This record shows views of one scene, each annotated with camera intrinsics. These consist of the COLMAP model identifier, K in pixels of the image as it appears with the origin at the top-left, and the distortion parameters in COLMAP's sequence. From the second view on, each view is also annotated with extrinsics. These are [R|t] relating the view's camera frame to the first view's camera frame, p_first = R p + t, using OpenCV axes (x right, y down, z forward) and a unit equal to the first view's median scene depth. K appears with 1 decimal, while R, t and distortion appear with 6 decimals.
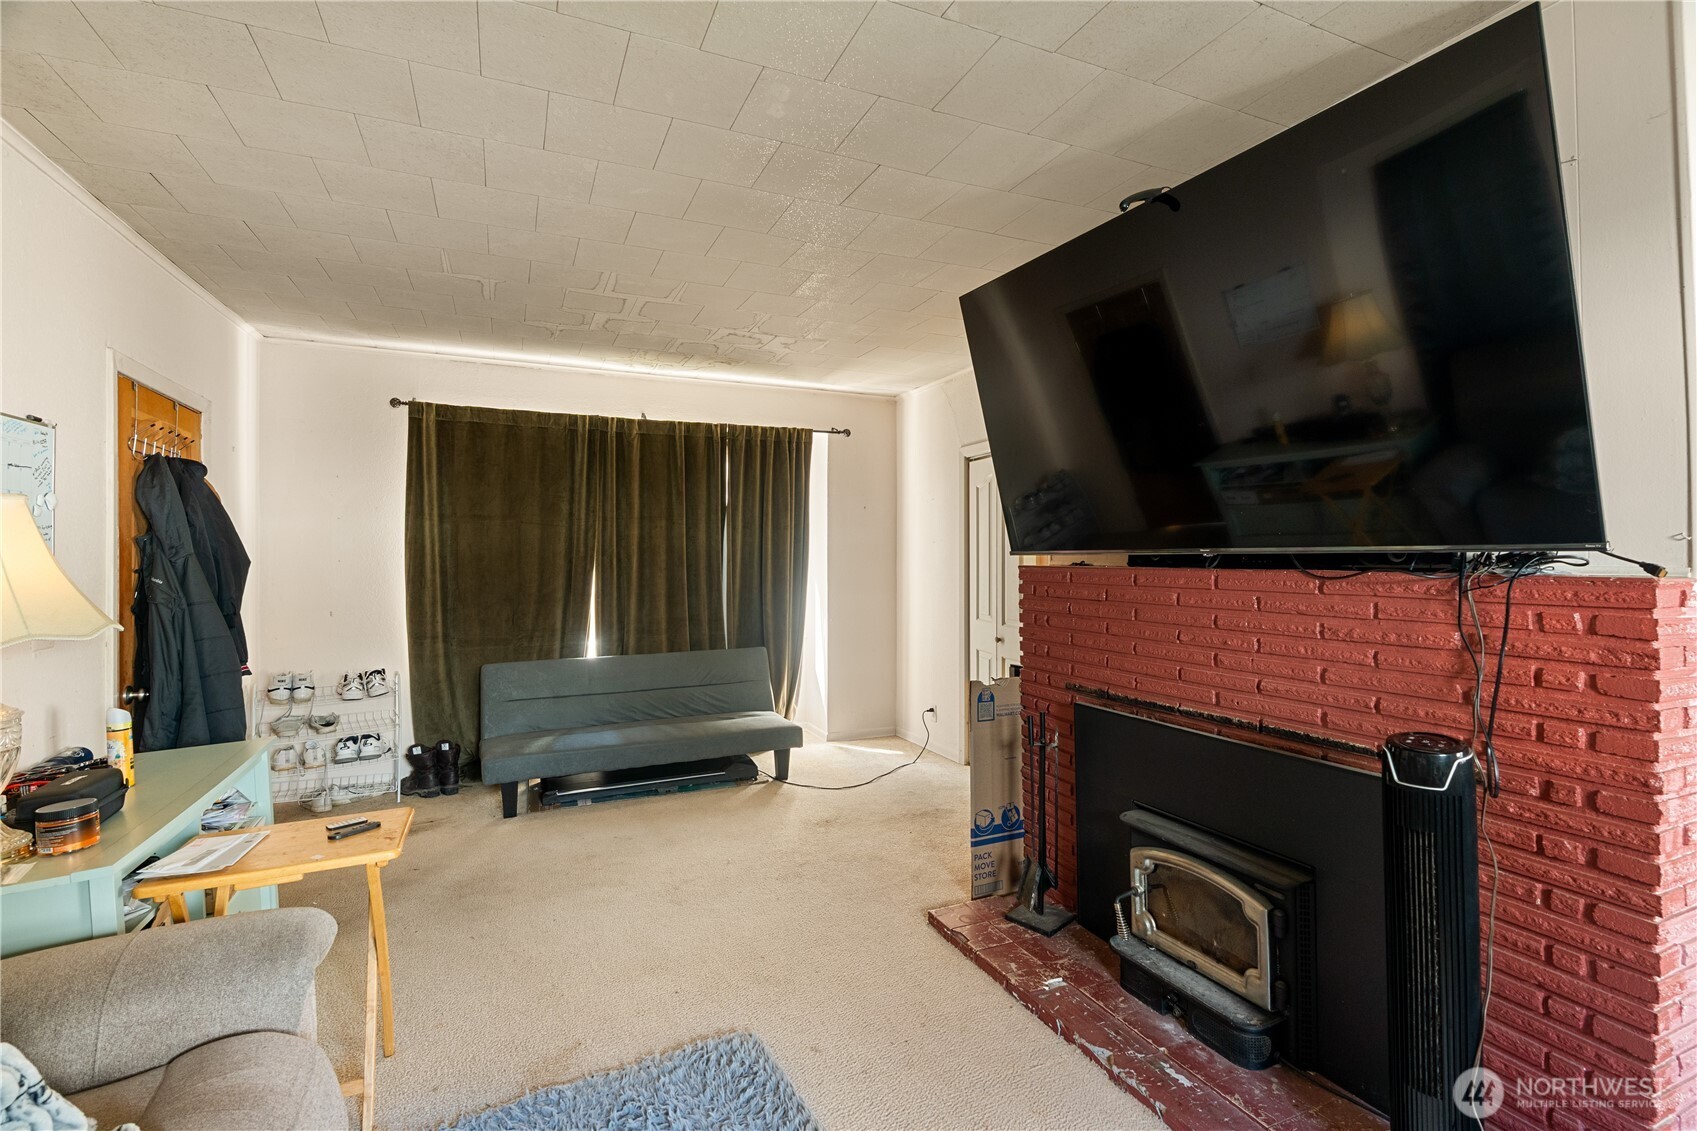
lens RADIAL K [[774.8, 0, 856.8], [0, 774.8, 569.1], [0, 0, 1]] dist [-0.001509, 0.000319]
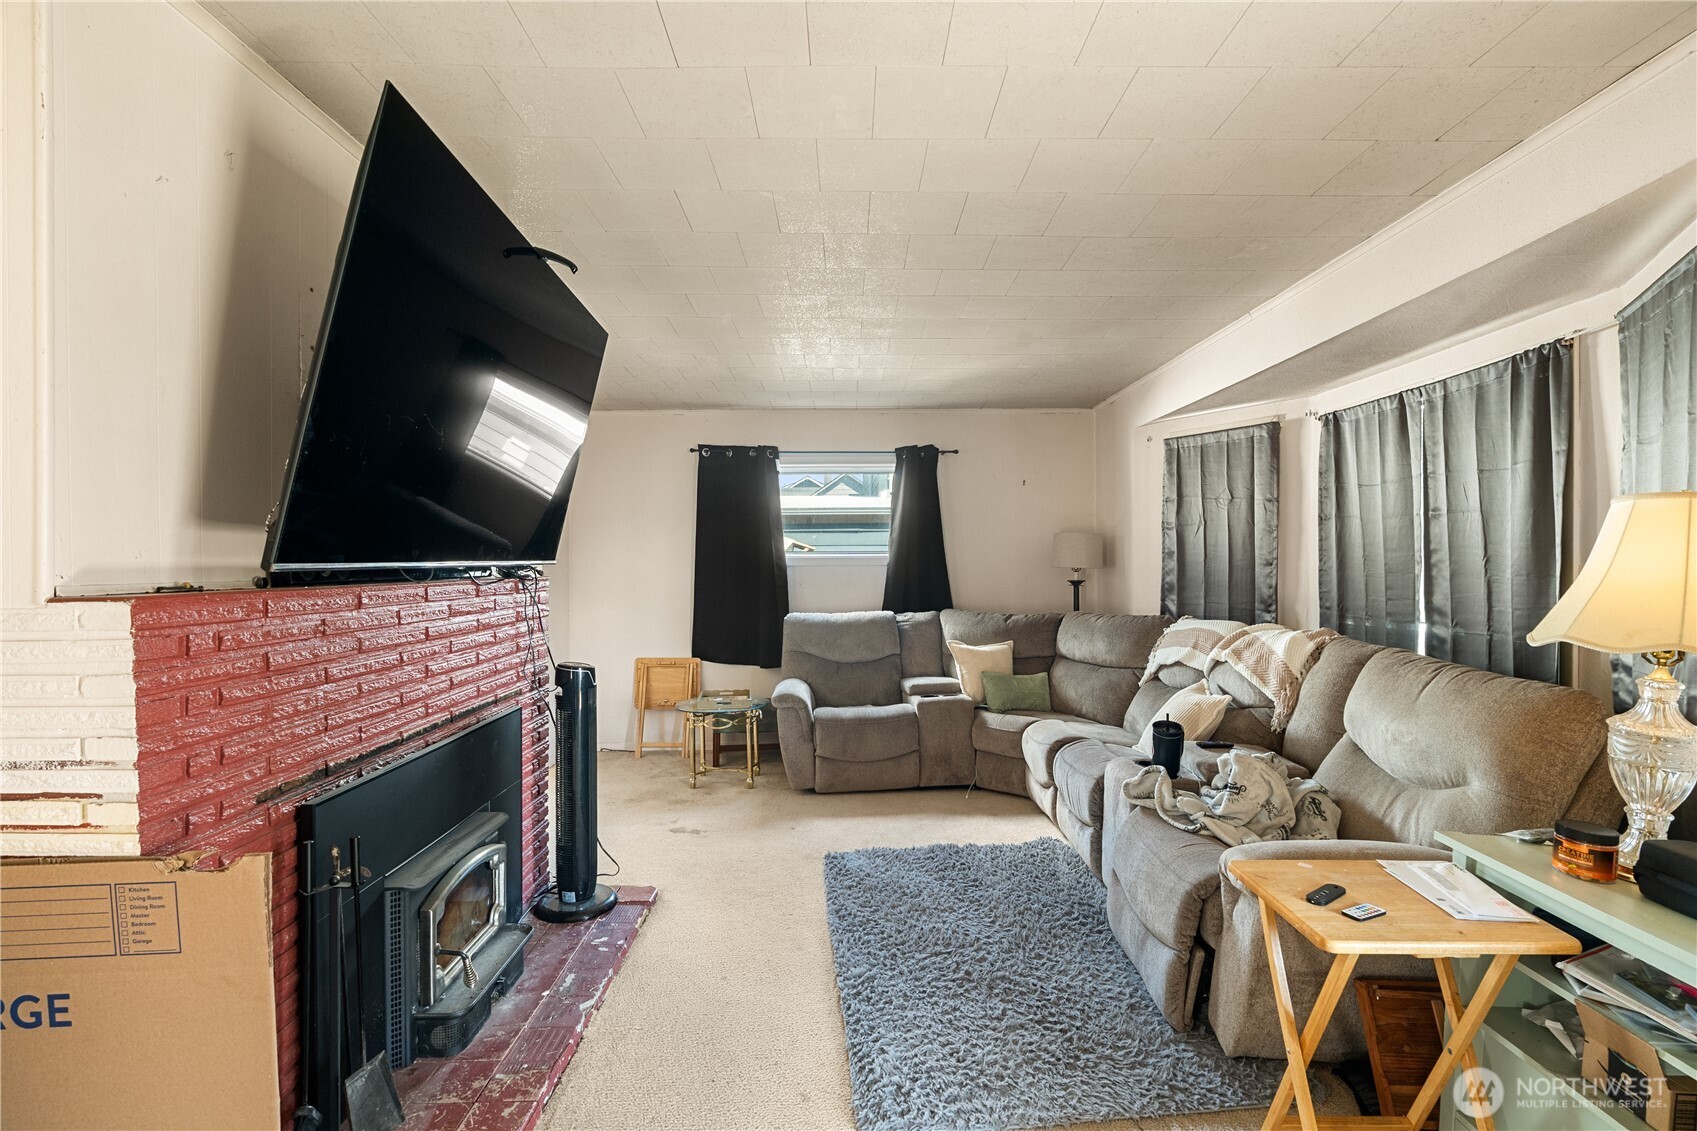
lens RADIAL K [[774.8, 0, 852.7], [0, 774.8, 555.5], [0, 0, 1]] dist [-0.001509, 0.000319]
pose [[-0.914925, 0.013150, 0.403410, -0.468729], [0.016174, 0.999861, 0.004088, -0.030266], [-0.403300, 0.010265, -0.915010, 1.742297]]
